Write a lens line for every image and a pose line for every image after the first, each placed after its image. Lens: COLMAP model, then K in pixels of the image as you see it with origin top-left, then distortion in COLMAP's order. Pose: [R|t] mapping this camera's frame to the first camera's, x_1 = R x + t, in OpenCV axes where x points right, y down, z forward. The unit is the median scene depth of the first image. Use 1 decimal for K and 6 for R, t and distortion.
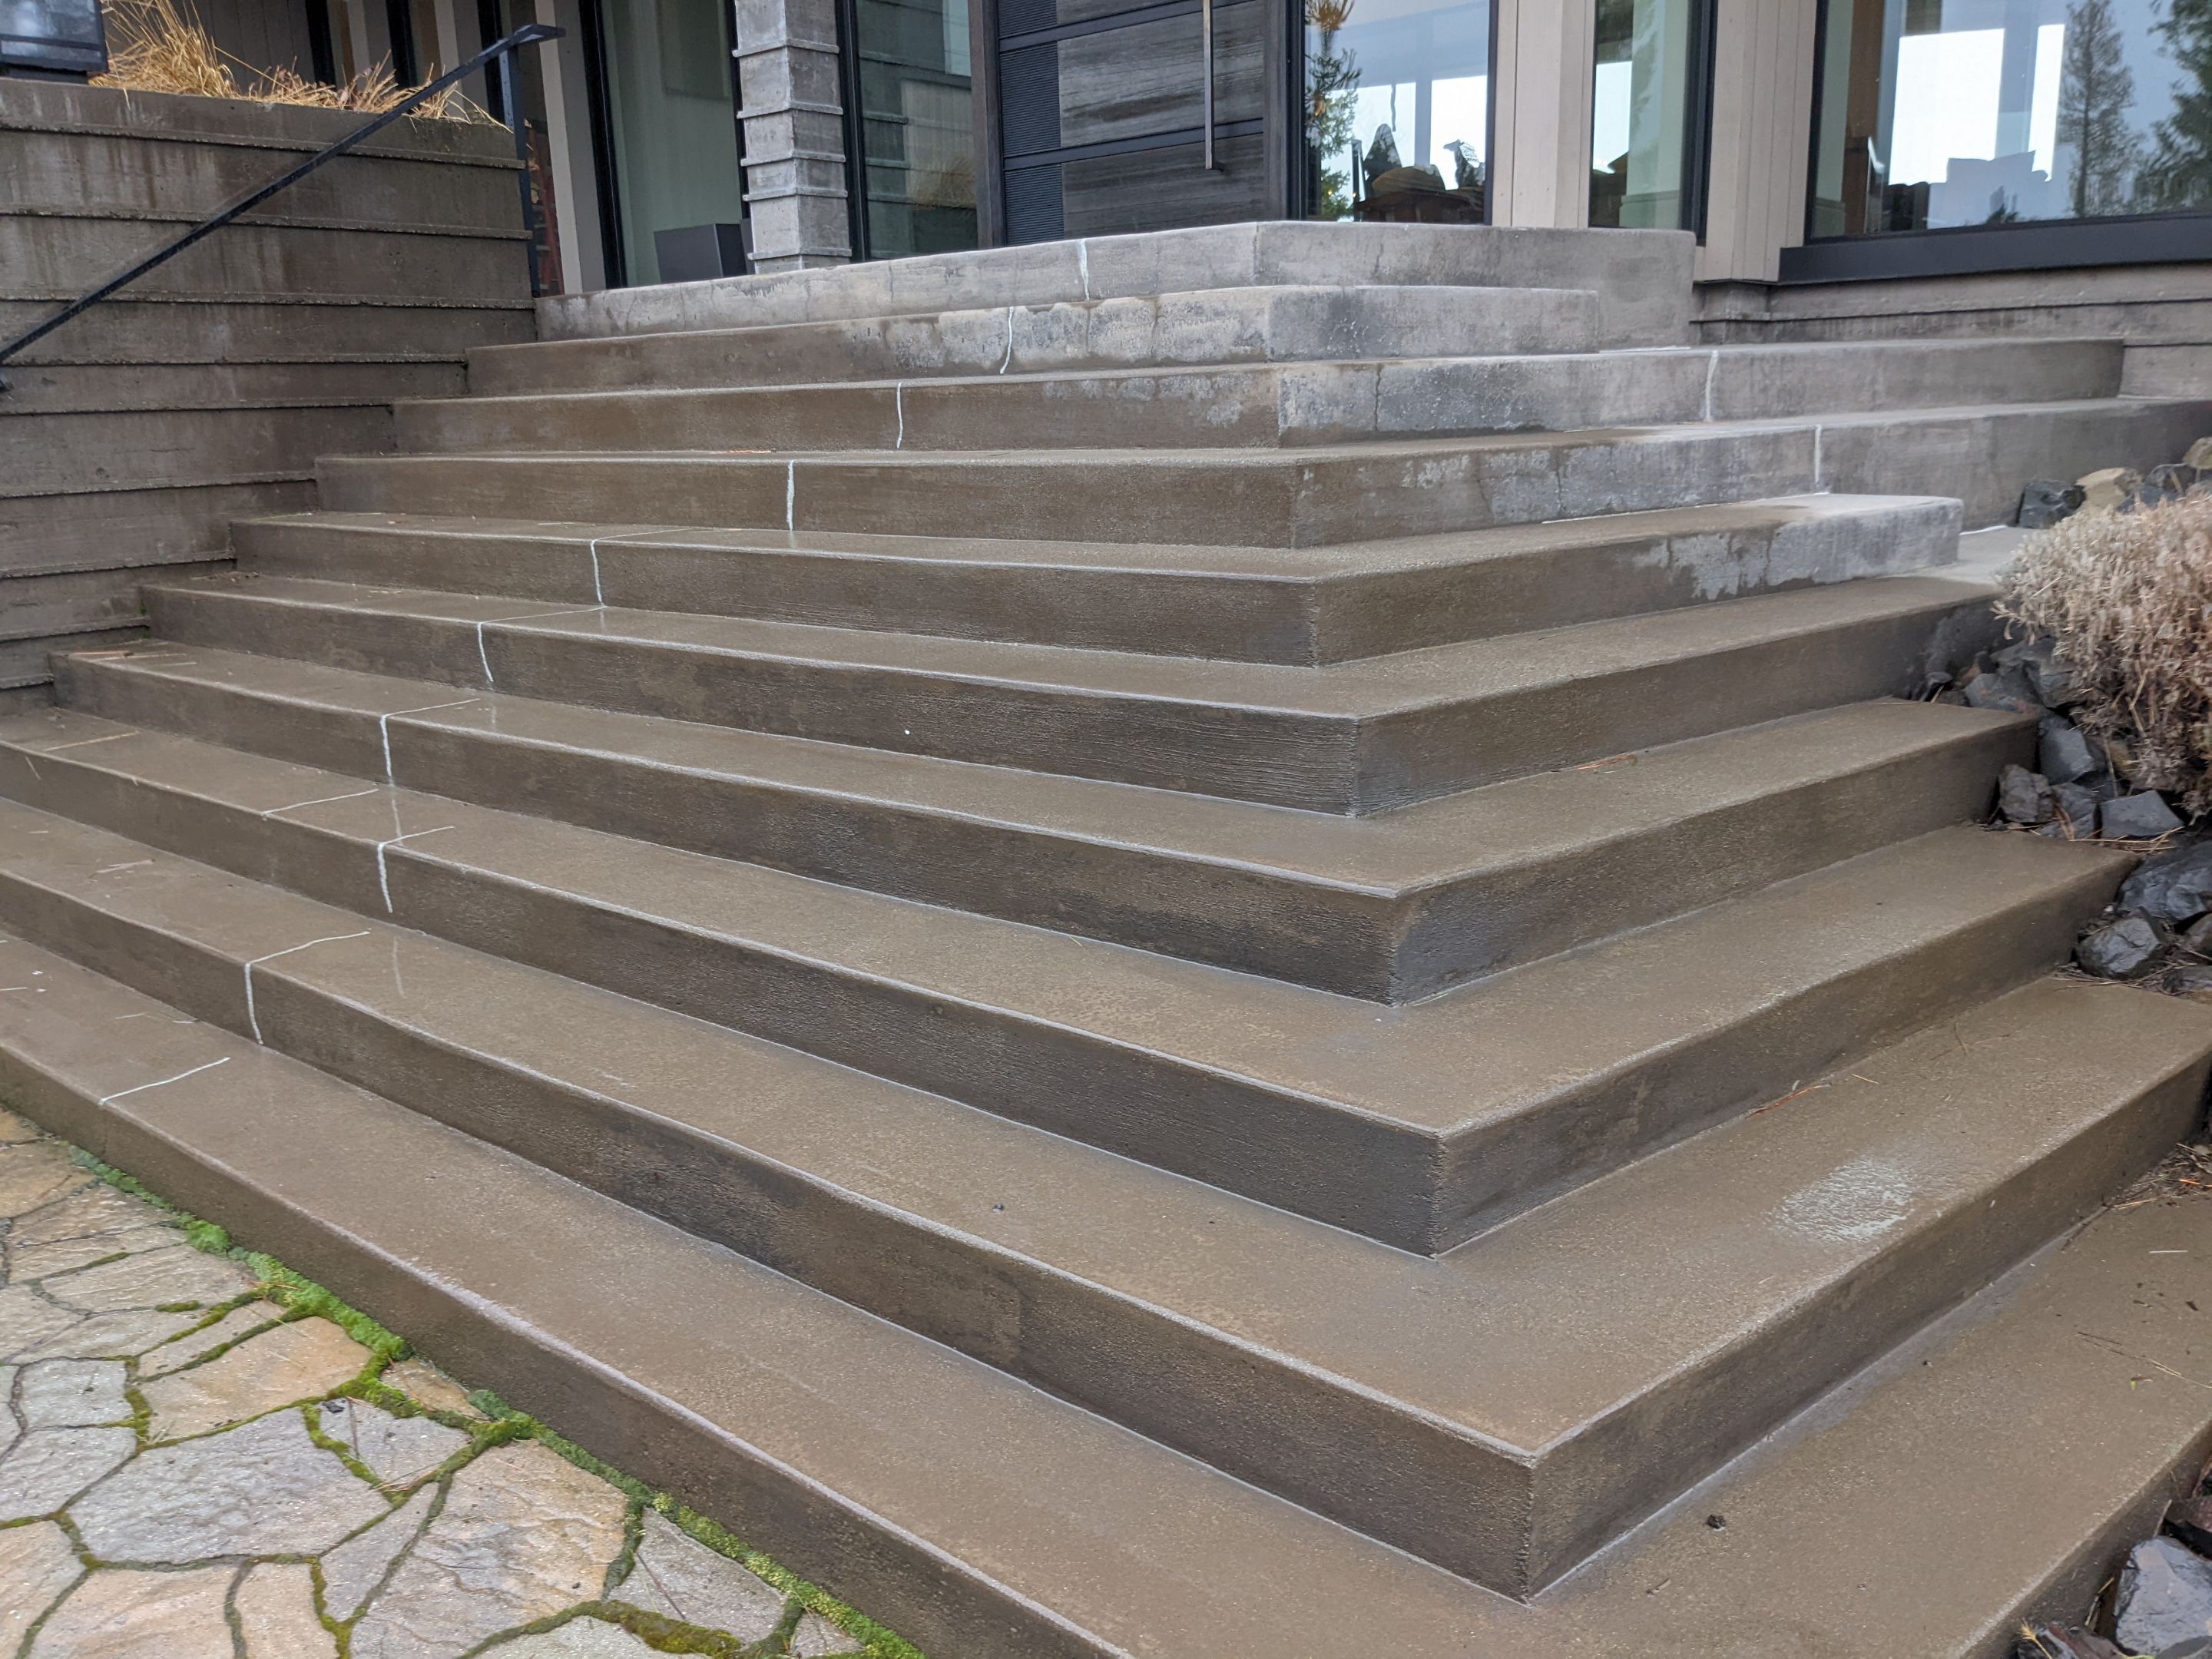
lens RADIAL K [[1756.0, 0, 1078.7], [0, 1756.0, 852.2], [0, 0, 1]] dist [0.040515, -0.071726]
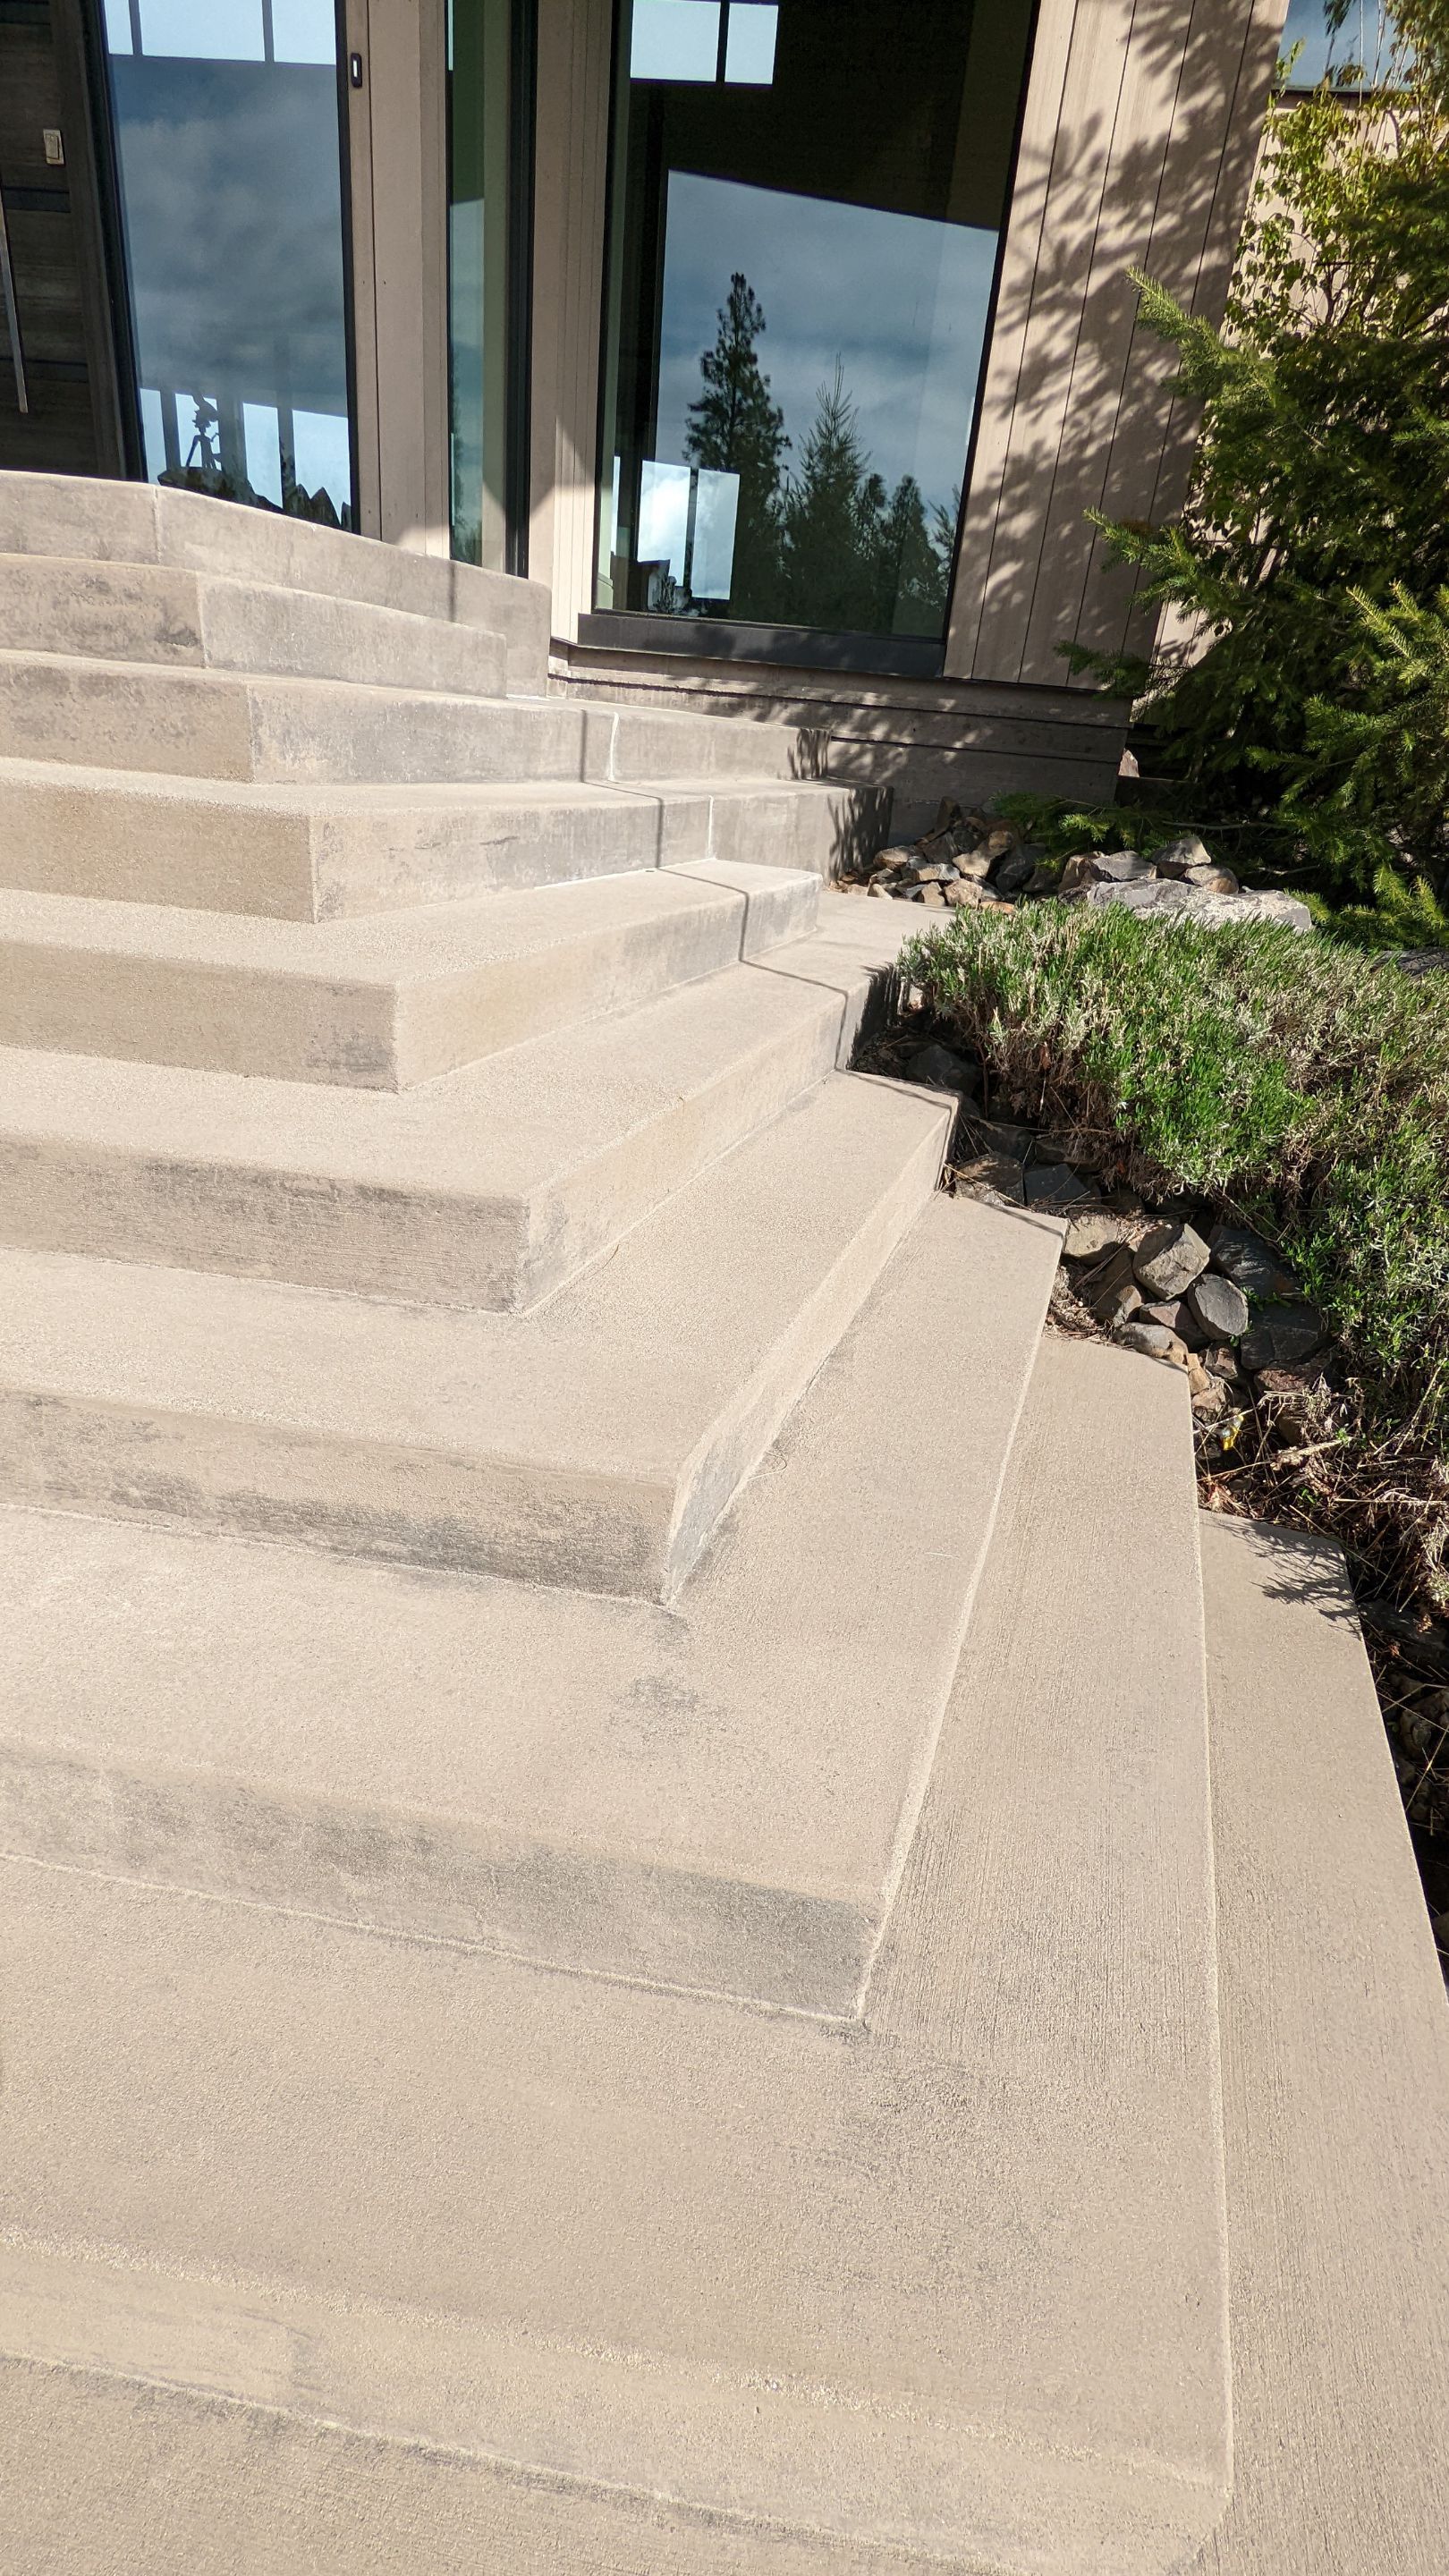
lens RADIAL K [[1223.3, 0, 725.9], [0, 1223.3, 1292.0], [0, 0, 1]] dist [-0.000858, 0.001079]
pose [[0.828152, -0.135097, 0.543979, -0.039825], [0.027209, 0.979064, 0.201727, -0.081361], [-0.559843, -0.152260, 0.814489, 0.283081]]
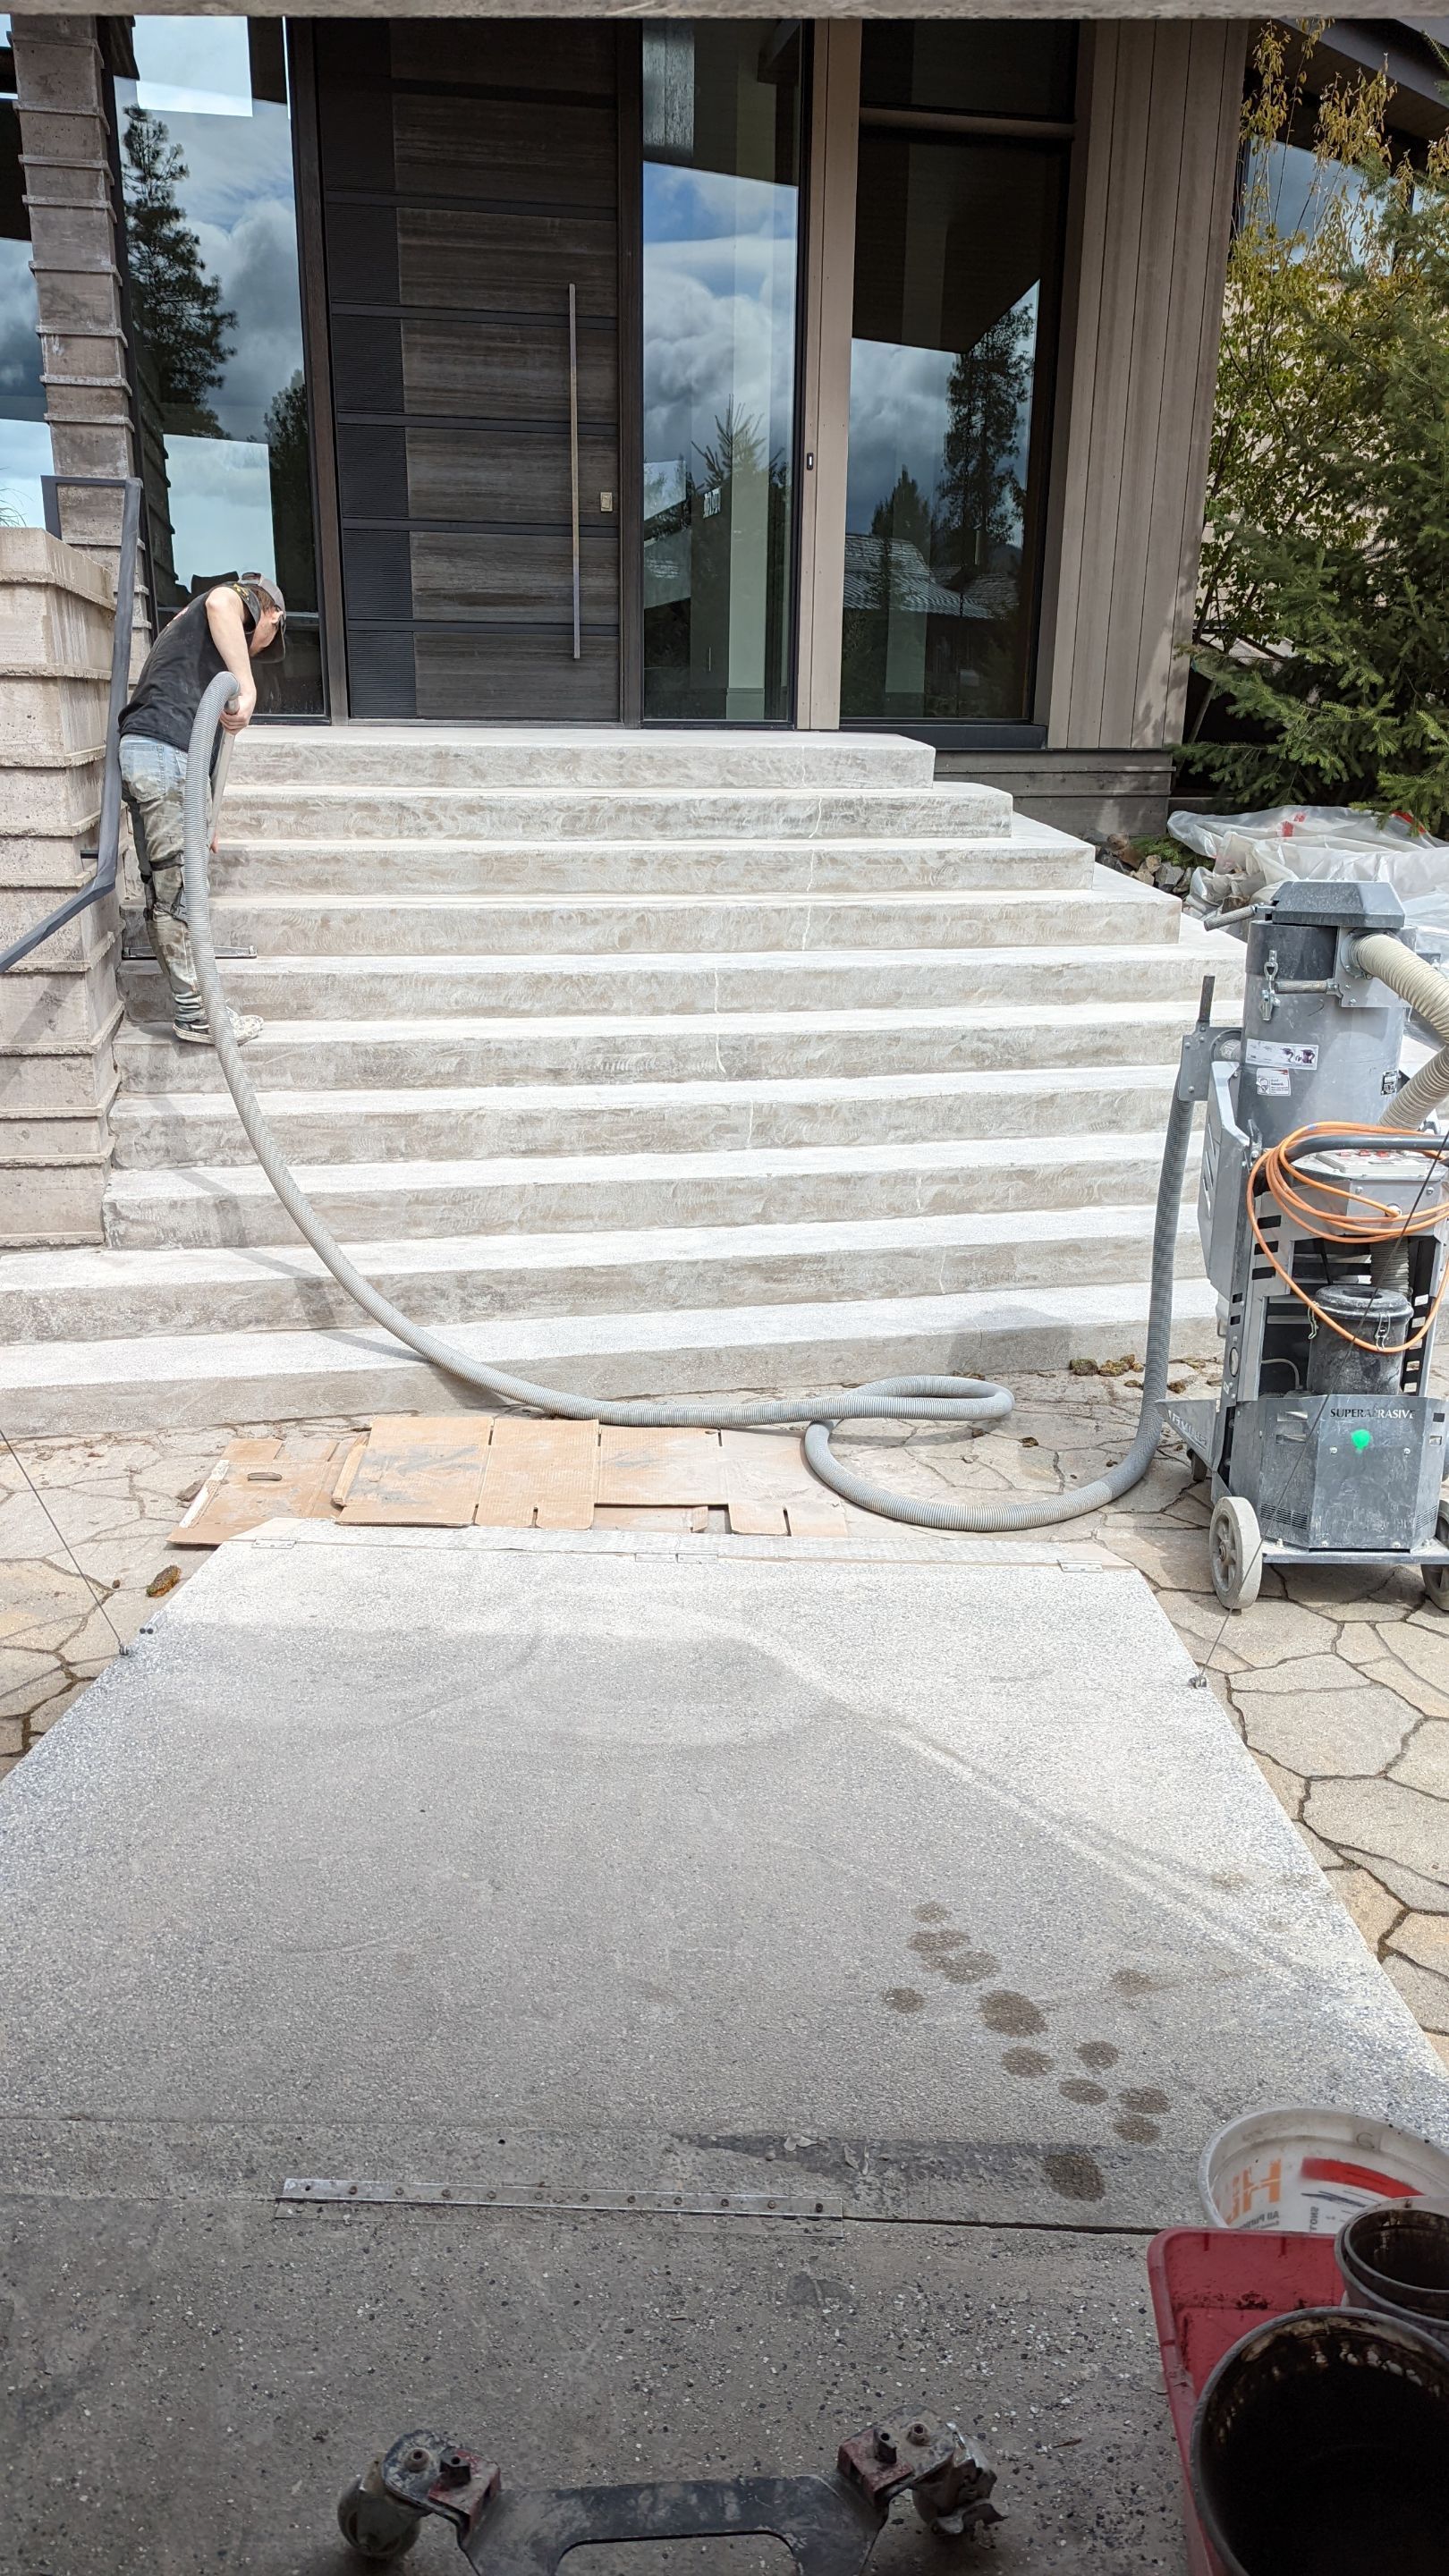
lens RADIAL K [[1846.6, 0, 707.2], [0, 1846.6, 1292.0], [0, 0, 1]] dist [0.073063, -0.037810]
pose [[0.608943, -0.204509, 0.766397, -1.367689], [0.164036, 0.977774, 0.130578, -0.108258], [-0.776068, 0.046202, 0.628955, 0.064004]]
